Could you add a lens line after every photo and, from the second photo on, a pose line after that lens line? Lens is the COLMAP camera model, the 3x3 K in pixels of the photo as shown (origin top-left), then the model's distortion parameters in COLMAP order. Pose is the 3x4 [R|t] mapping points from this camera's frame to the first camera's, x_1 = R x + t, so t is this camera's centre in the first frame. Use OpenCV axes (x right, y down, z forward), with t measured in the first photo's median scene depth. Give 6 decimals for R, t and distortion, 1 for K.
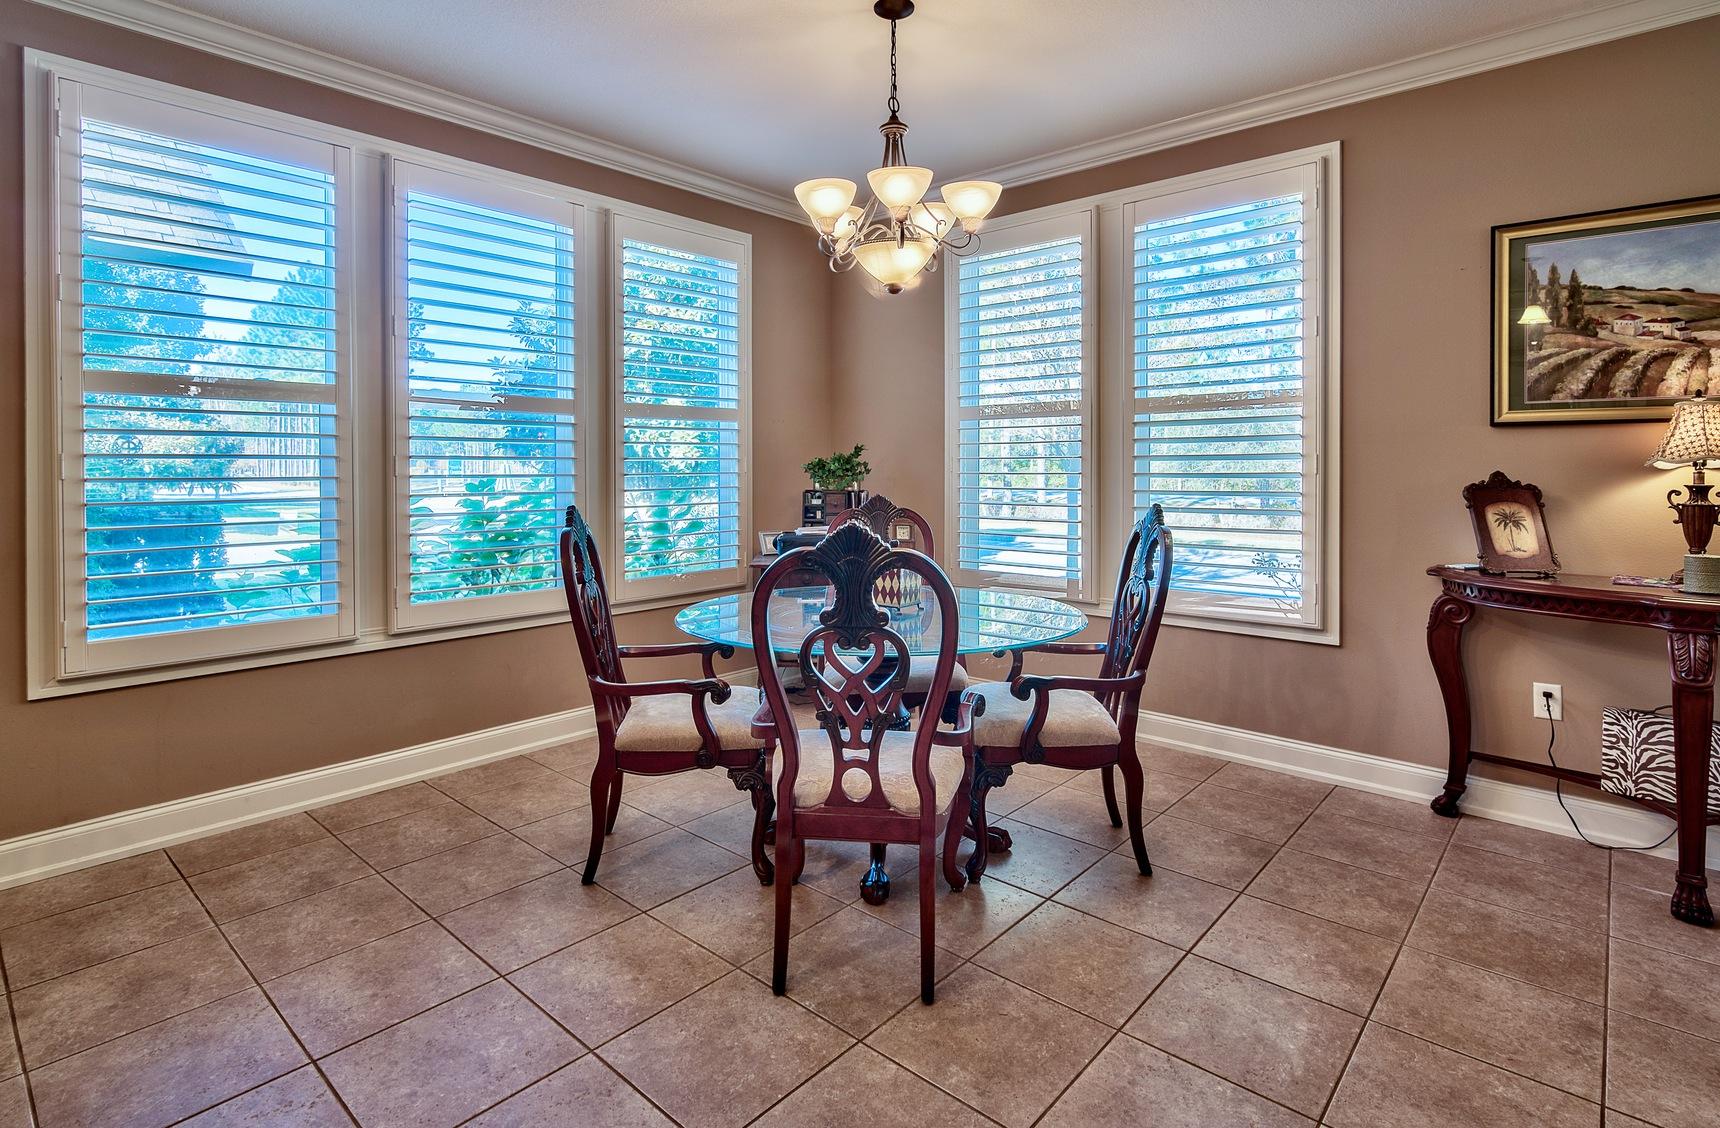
lens RADIAL K [[846.3, 0, 872.0], [0, 846.3, 466.3], [0, 0, 1]] dist [-0.011532, 0.002119]
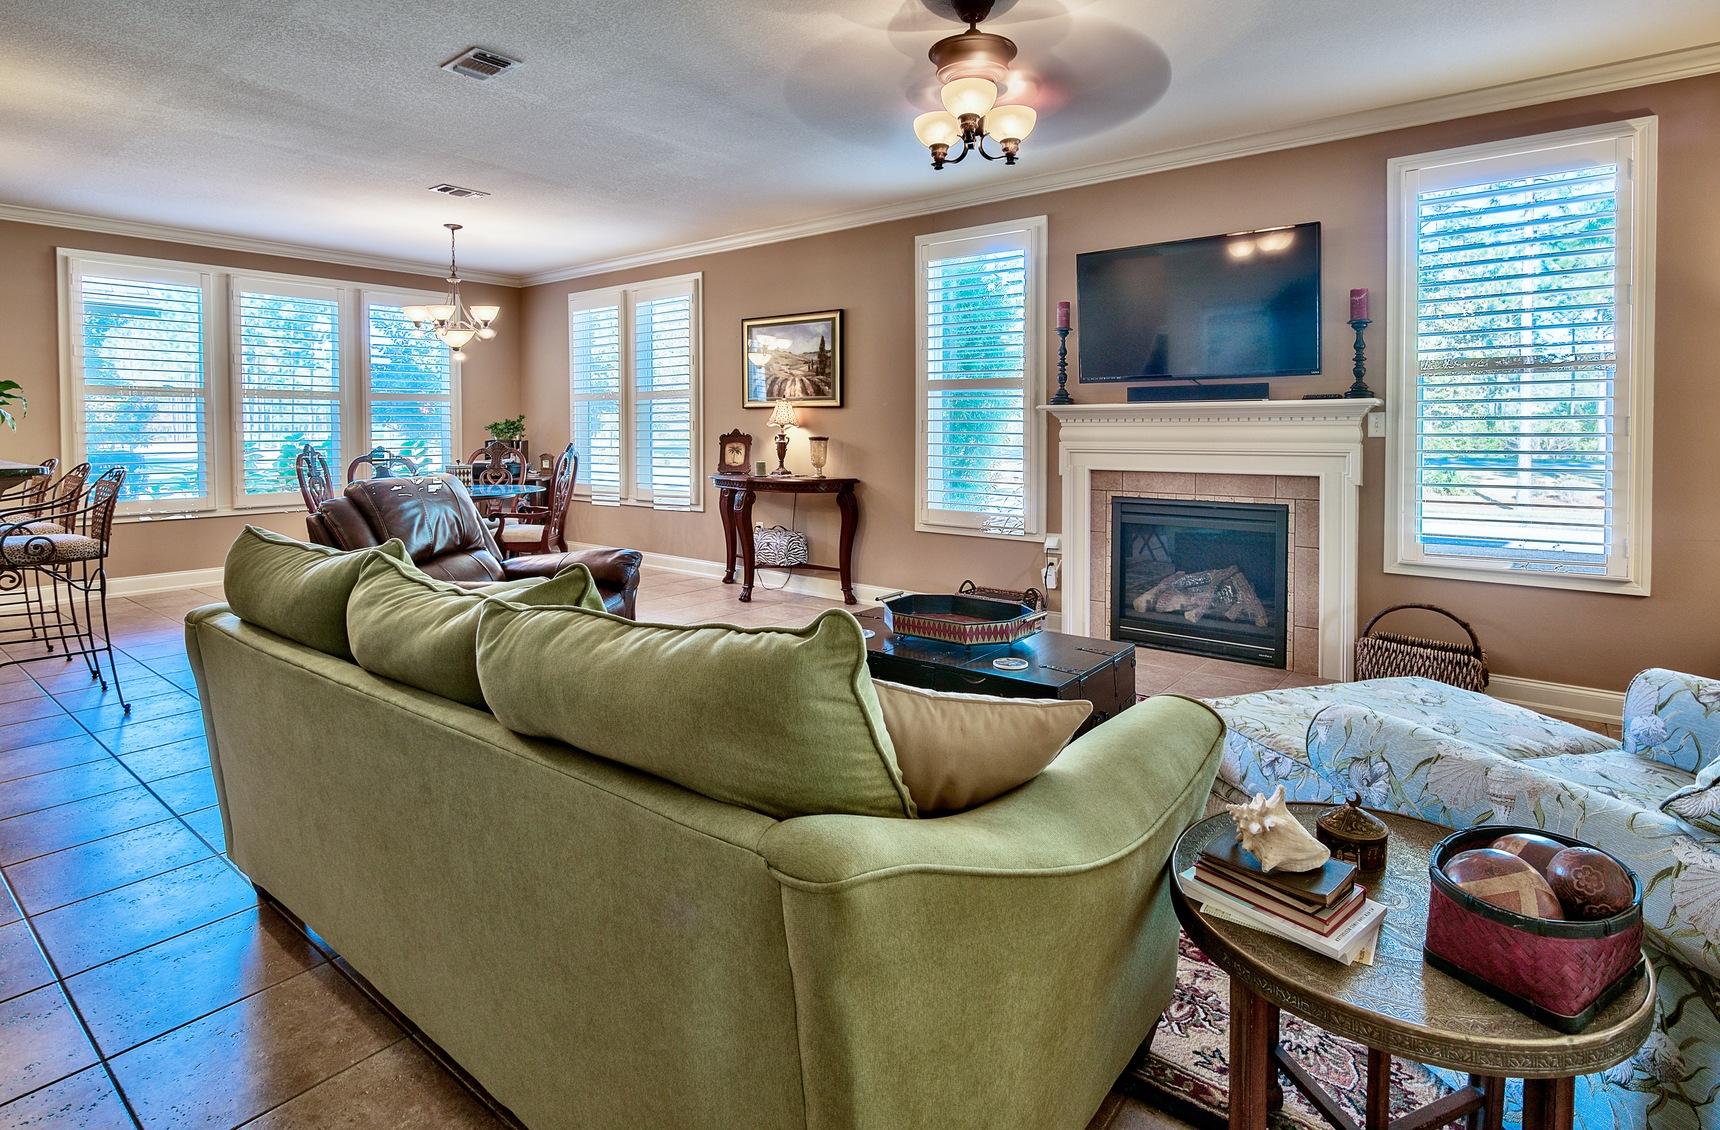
lens RADIAL K [[846.3, 0, 867.6], [0, 846.3, 441.4], [0, 0, 1]] dist [-0.011532, 0.002119]
pose [[0.997859, -0.001709, 0.065373, 1.002161], [0.000471, 0.999820, 0.018956, -0.003133], [-0.065394, -0.018885, 0.997681, -1.373412]]
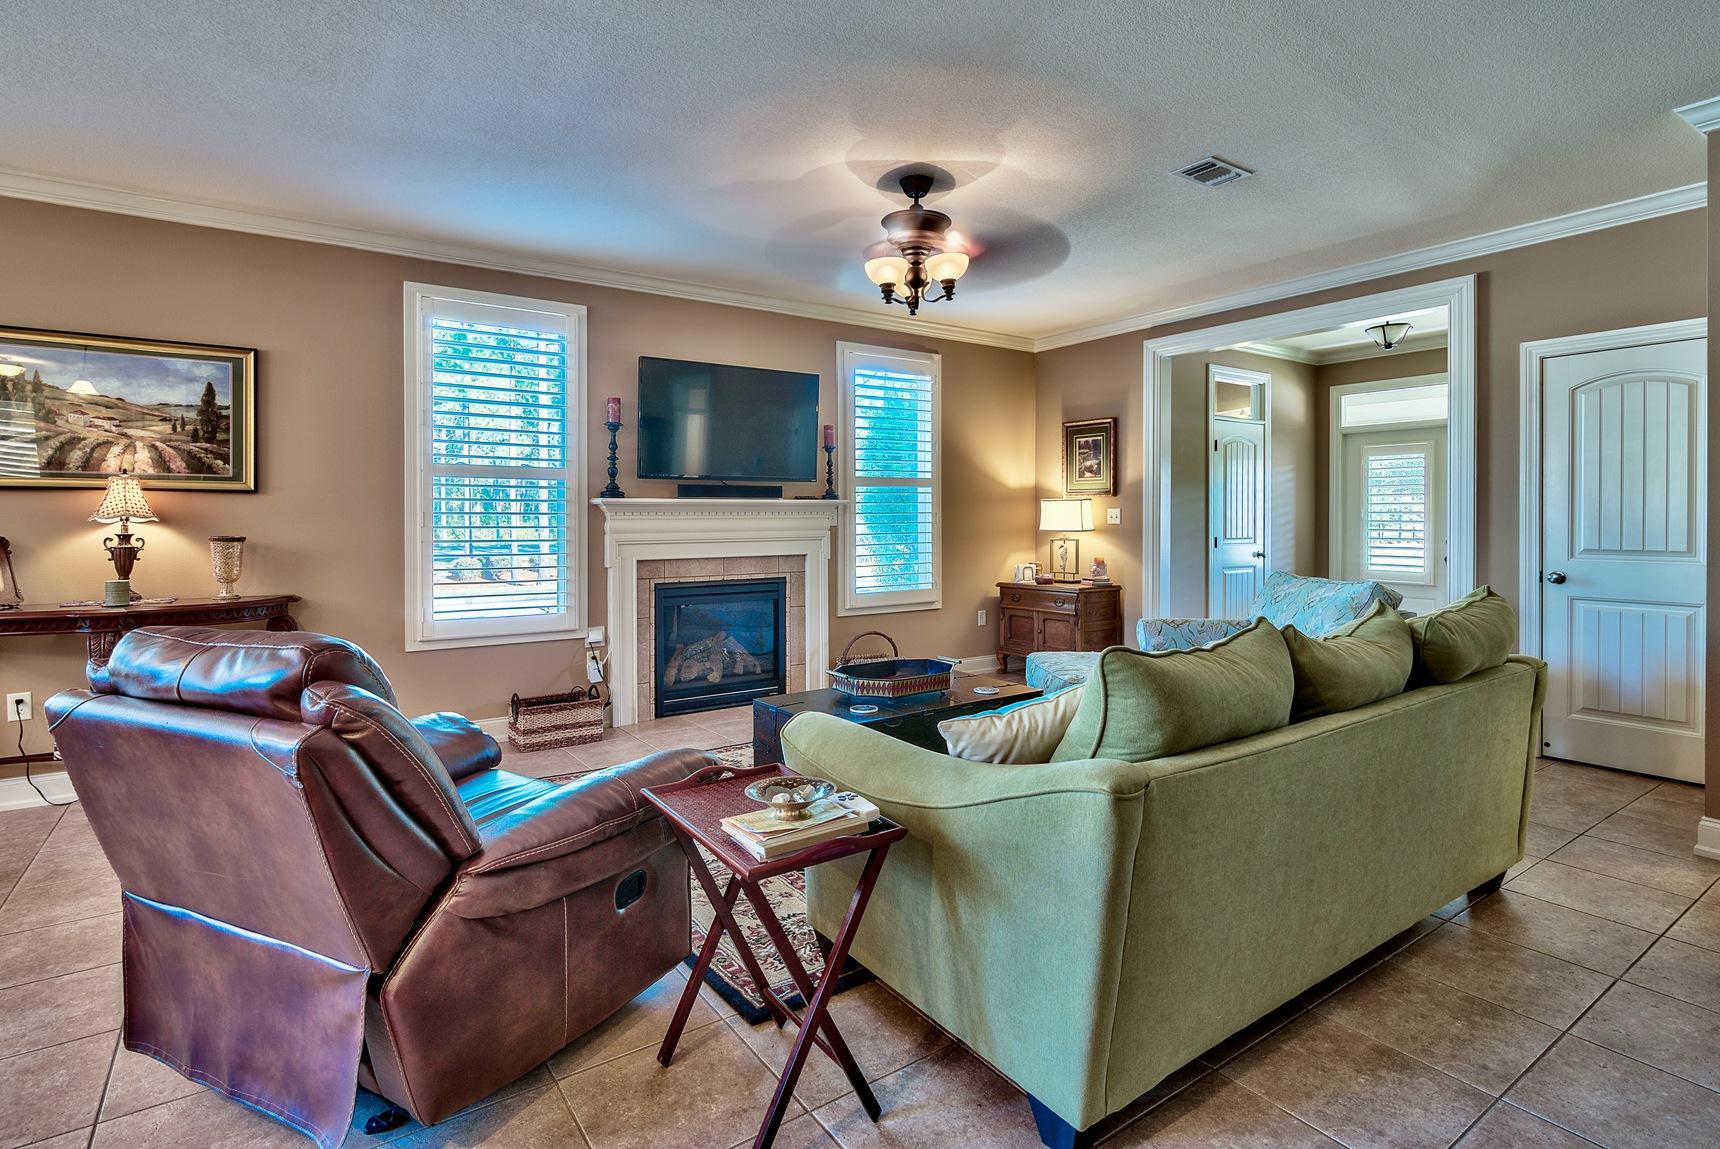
lens RADIAL K [[846.3, 0, 823.7], [0, 846.3, 529.5], [0, 0, 1]] dist [-0.011532, 0.002119]
pose [[0.254692, -0.004481, 0.967012, -0.114259], [0.009550, 0.999952, 0.002118, 0.021914], [-0.966975, 0.008695, 0.254722, -0.520362]]
